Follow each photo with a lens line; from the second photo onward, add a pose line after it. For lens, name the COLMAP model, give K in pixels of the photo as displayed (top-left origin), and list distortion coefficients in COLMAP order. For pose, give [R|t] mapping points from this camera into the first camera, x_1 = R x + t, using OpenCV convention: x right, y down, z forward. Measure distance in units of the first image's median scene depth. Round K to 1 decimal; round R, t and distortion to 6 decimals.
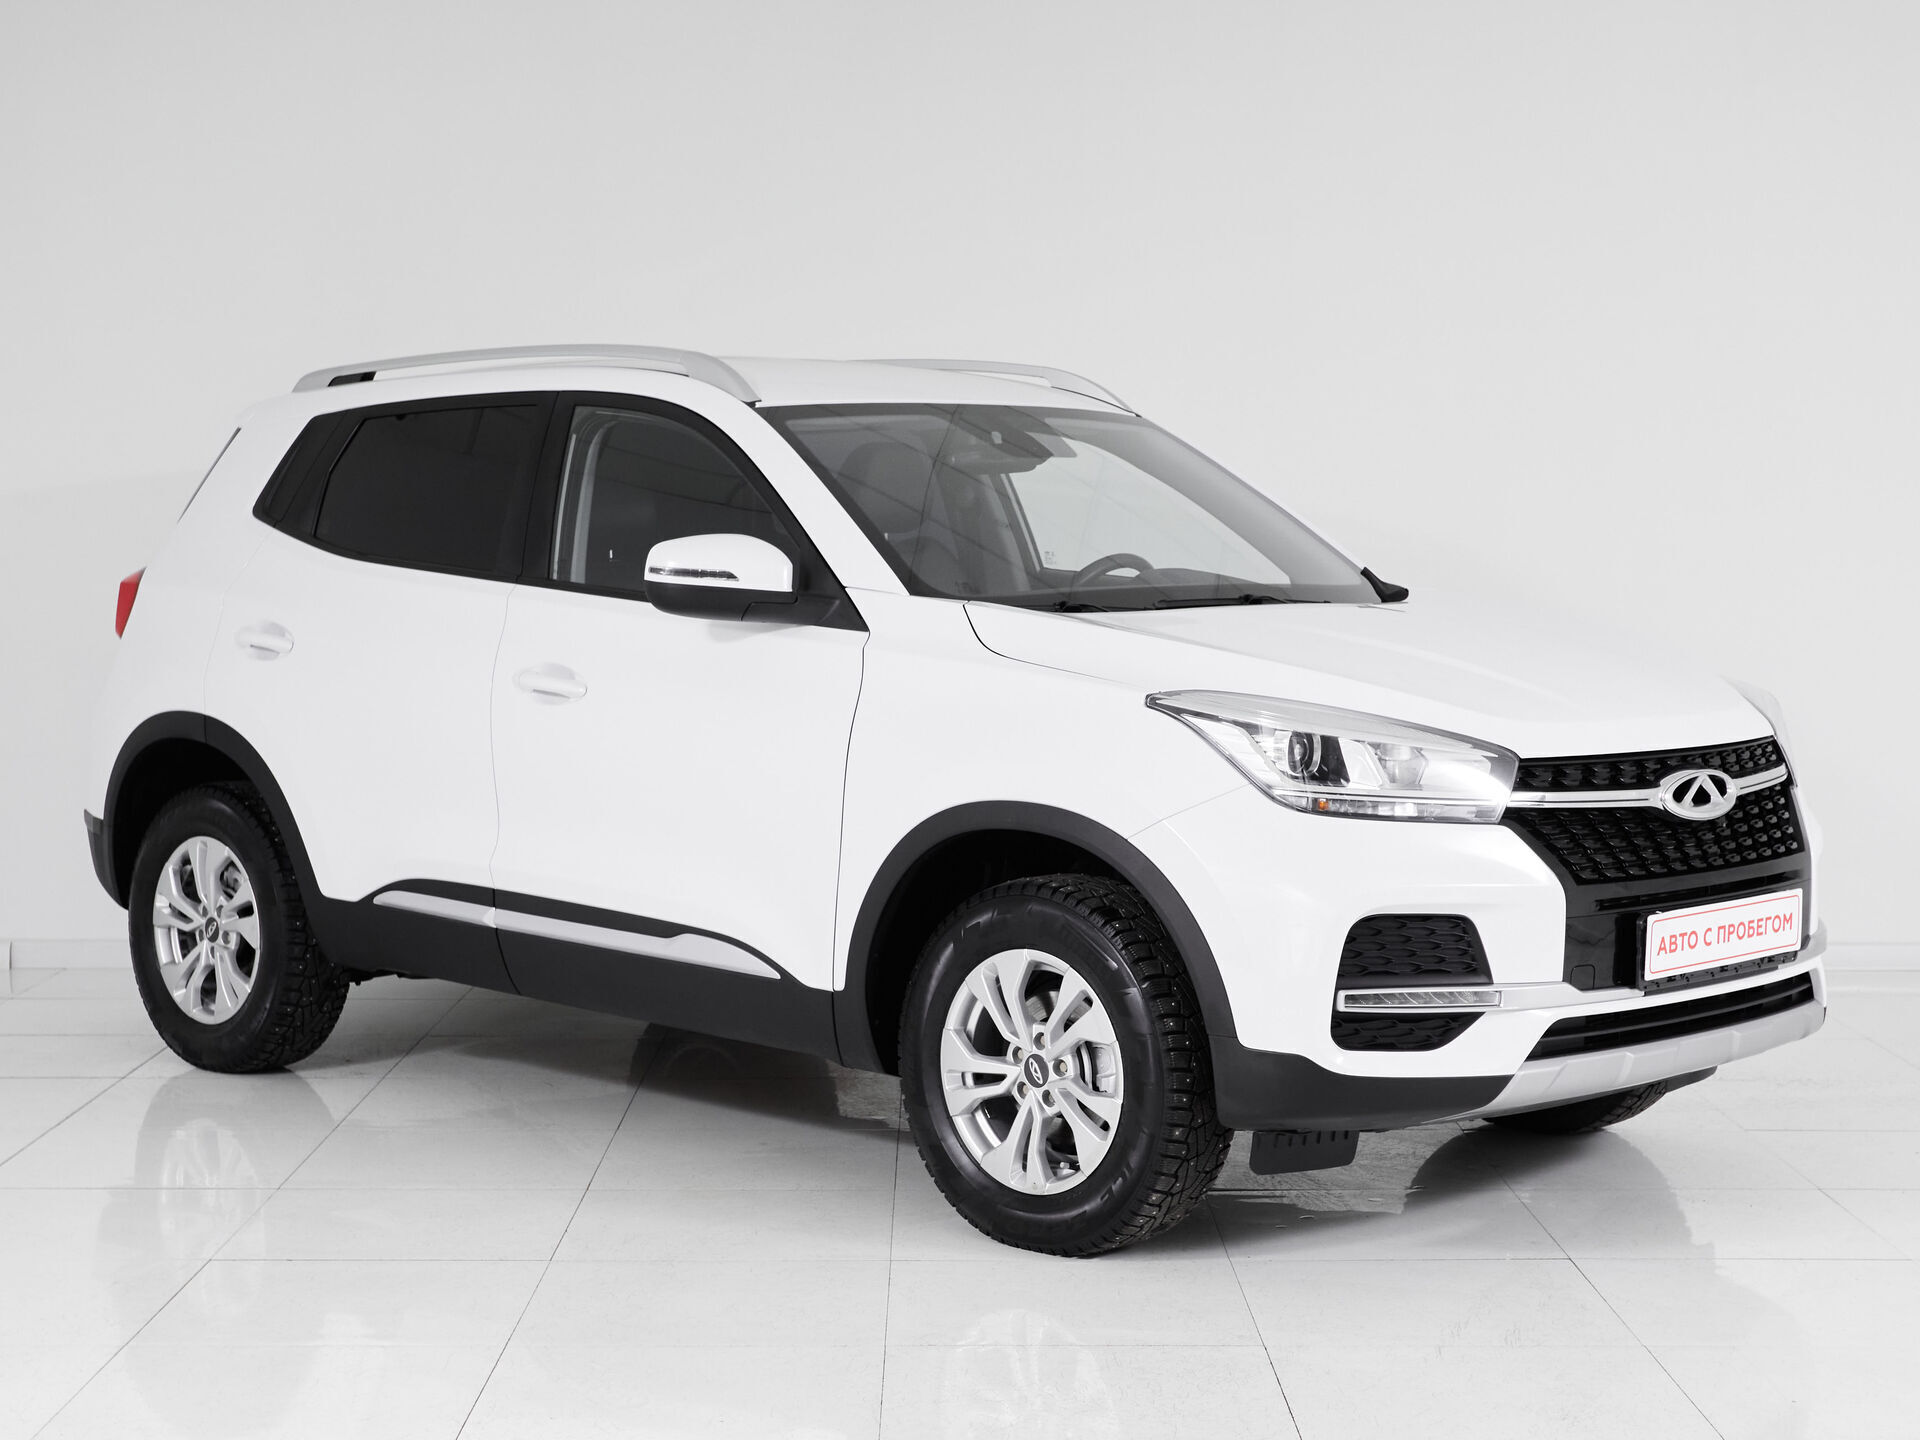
lens RADIAL K [[3129.9, 0, 960.0], [0, 3129.9, 720.0], [0, 0, 1]] dist [0.161417, 0.022299]
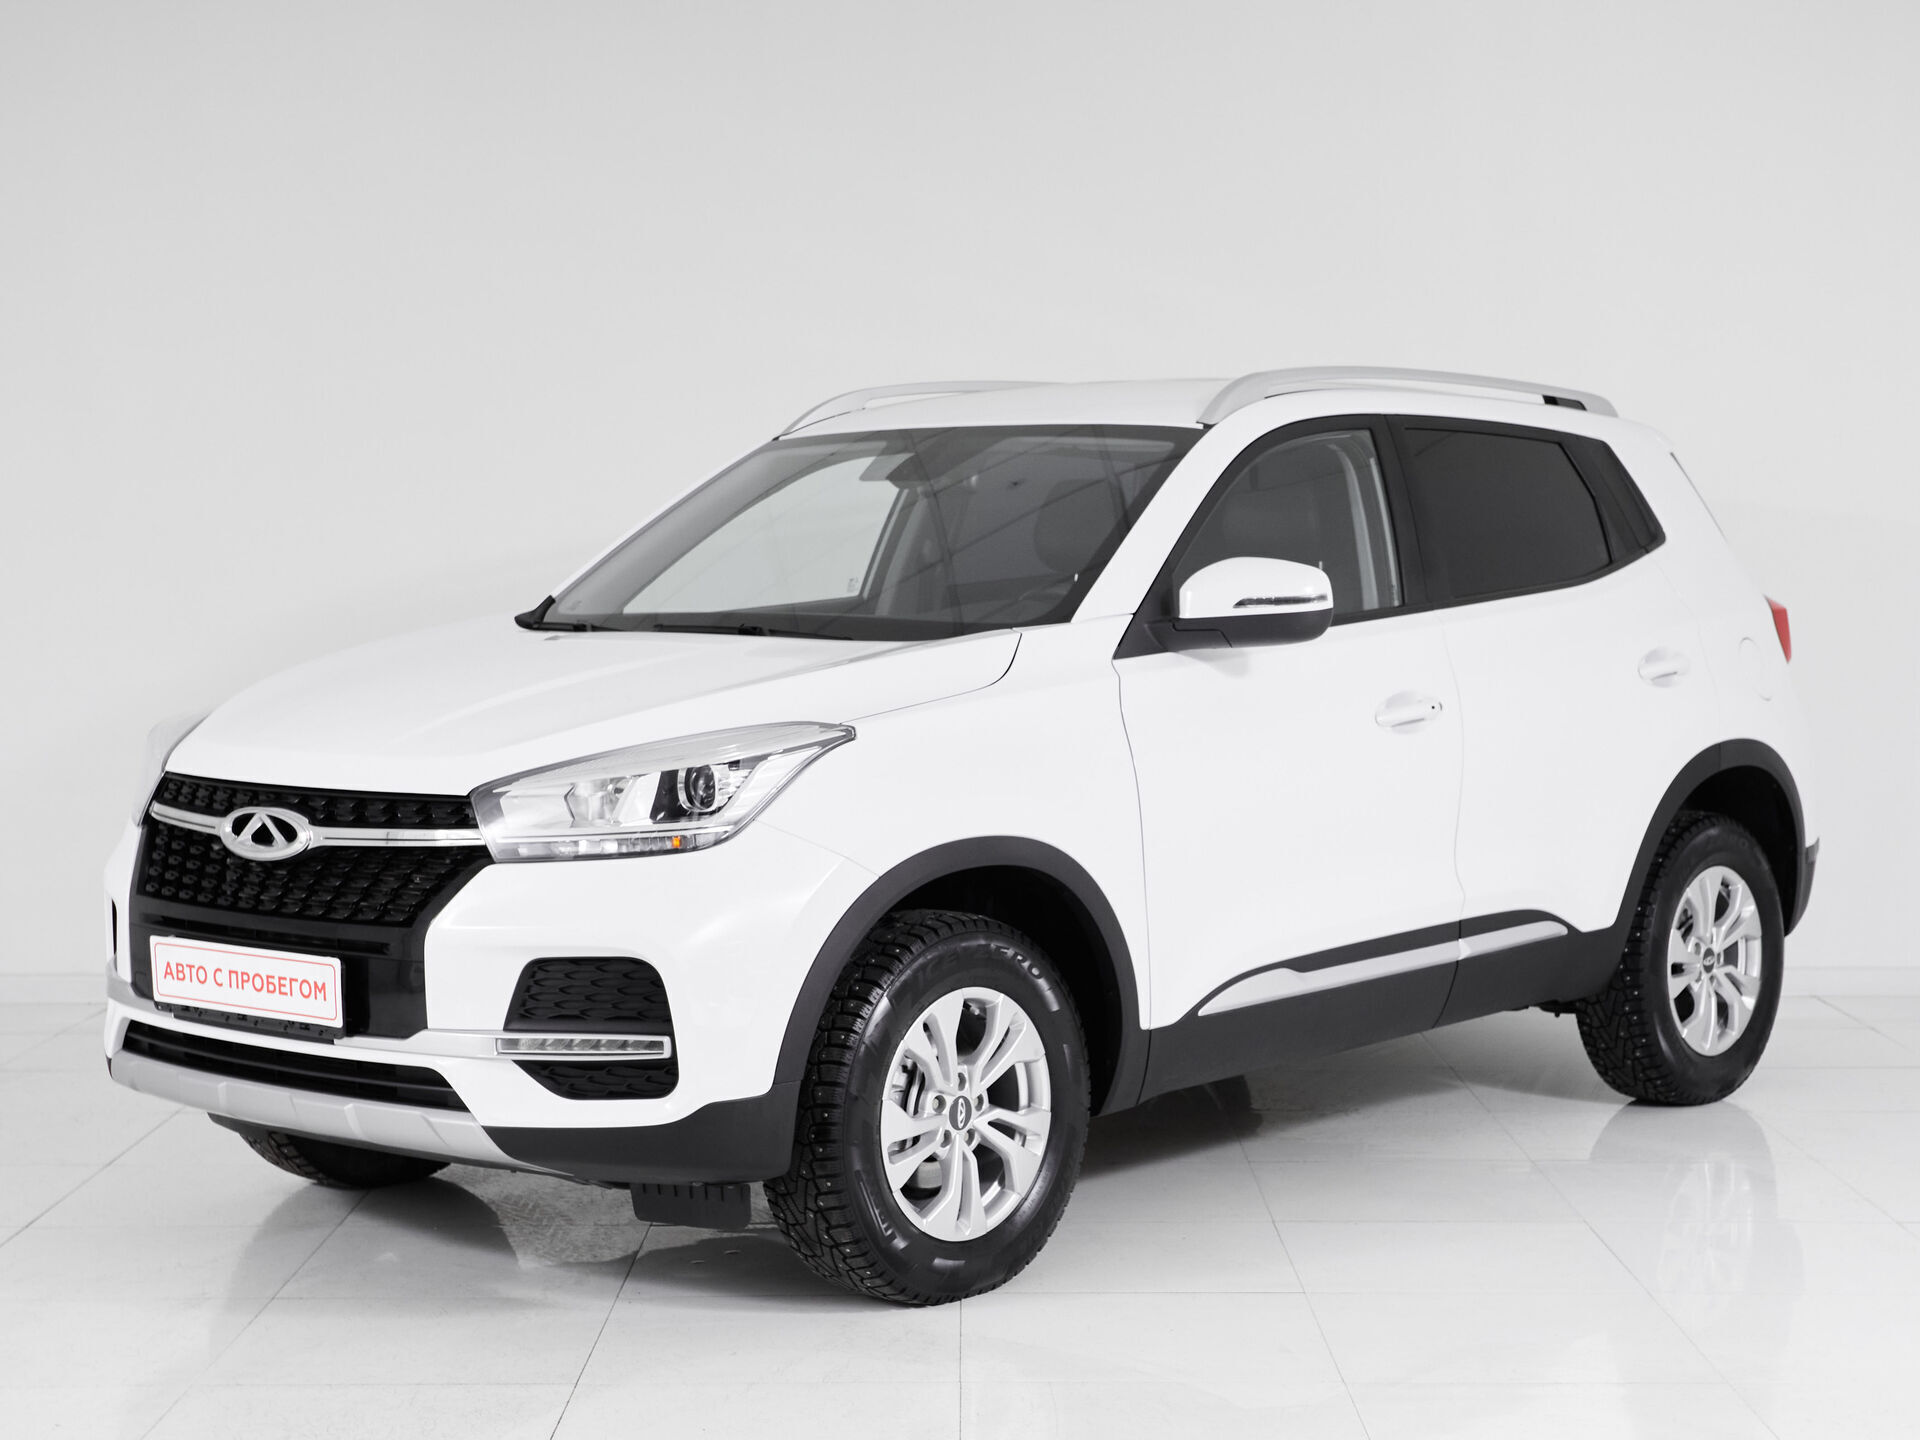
lens RADIAL K [[3129.9, 0, 960.0], [0, 3129.9, 720.0], [0, 0, 1]] dist [0.161417, 0.022299]
pose [[0.037220, 0.055543, -0.997762, 1.209659], [-0.067184, 0.996334, 0.052957, -0.076341], [0.997046, 0.065062, 0.040815, 1.186484]]
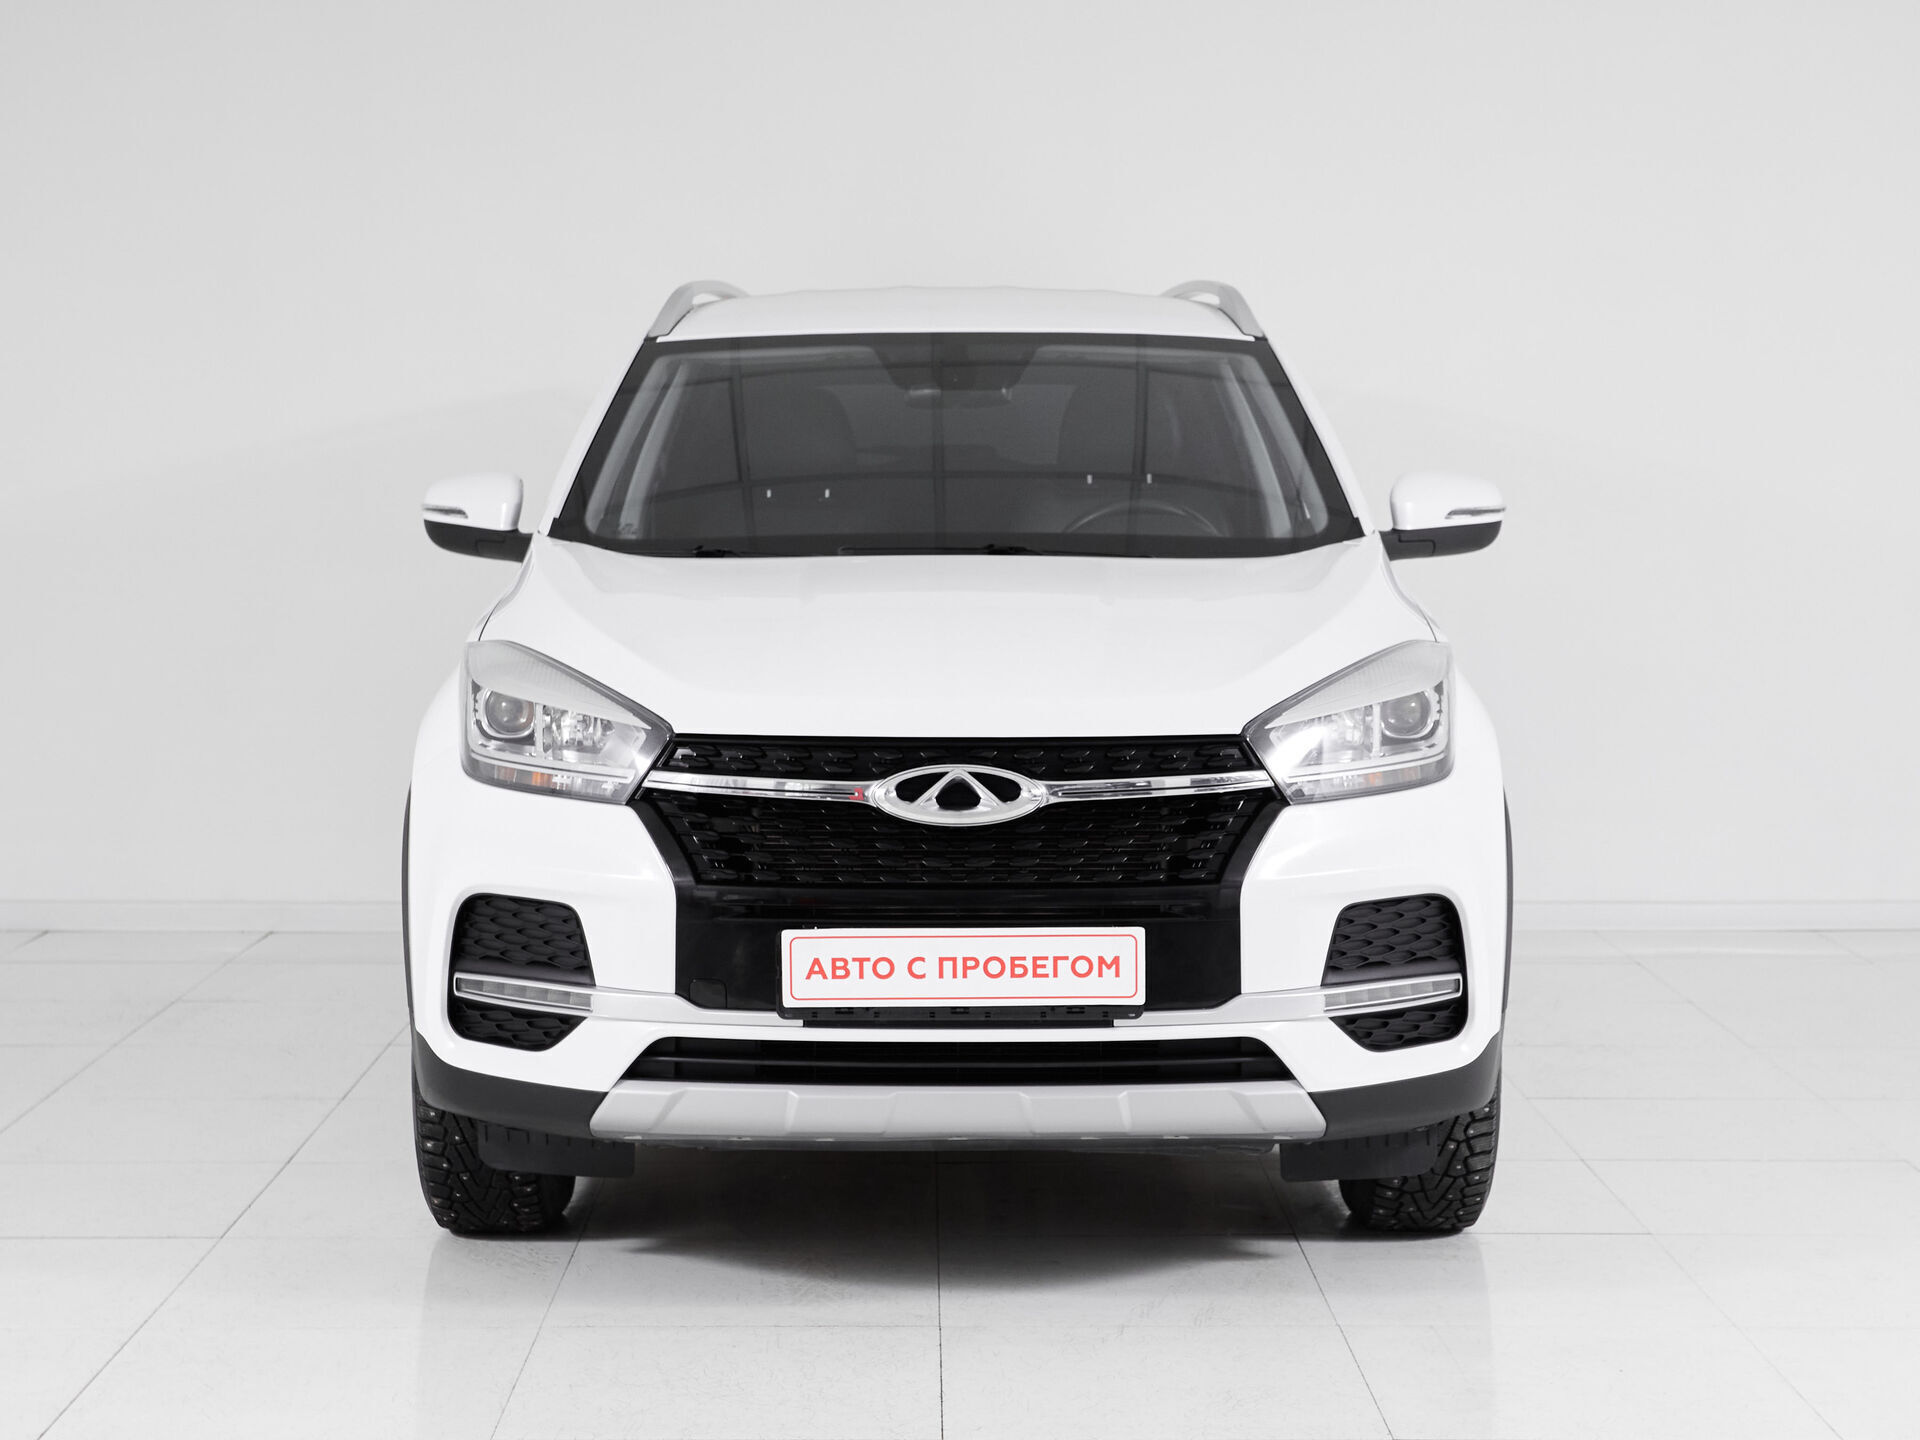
lens RADIAL K [[3129.9, 0, 960.0], [0, 3129.9, 720.0], [0, 0, 1]] dist [0.161417, 0.022299]
pose [[0.699671, 0.058210, -0.712090, 0.821266], [-0.048687, 0.998243, 0.033764, -0.023333], [0.712804, 0.011046, 0.701276, 0.440736]]
